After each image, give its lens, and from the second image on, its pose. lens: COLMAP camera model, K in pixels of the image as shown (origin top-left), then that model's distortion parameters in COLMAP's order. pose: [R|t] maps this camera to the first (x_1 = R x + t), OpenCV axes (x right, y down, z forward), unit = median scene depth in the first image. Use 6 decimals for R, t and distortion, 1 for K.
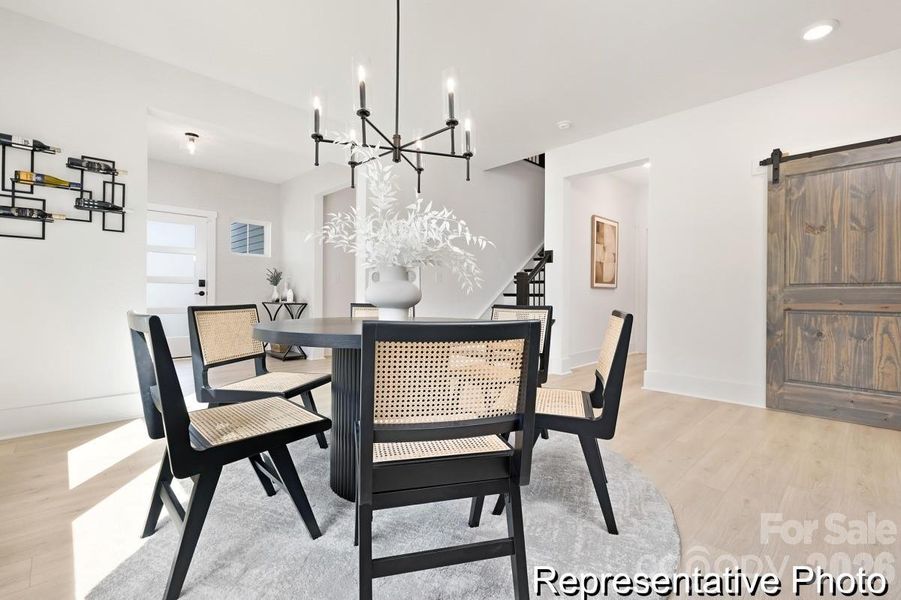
lens RADIAL K [[404.6, 0, 449.8], [0, 404.6, 294.1], [0, 0, 1]] dist [0.001165, 0.000403]
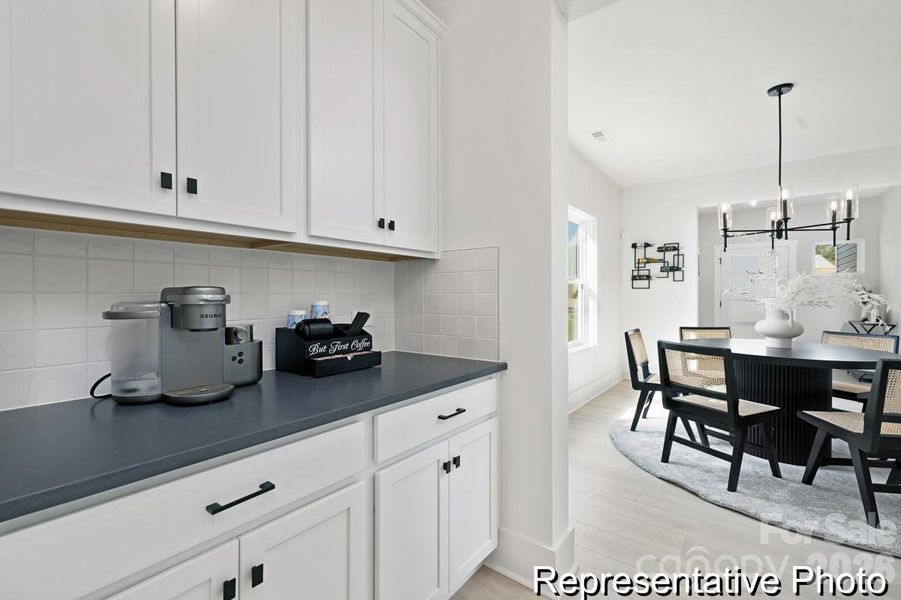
lens RADIAL K [[404.6, 0, 449.8], [0, 404.6, 294.1], [0, 0, 1]] dist [0.001165, 0.000403]
pose [[0.150964, -0.008618, -0.988502, 0.873867], [0.001725, 0.999963, -0.008455, -0.087555], [0.988538, -0.000429, 0.150973, -0.319629]]
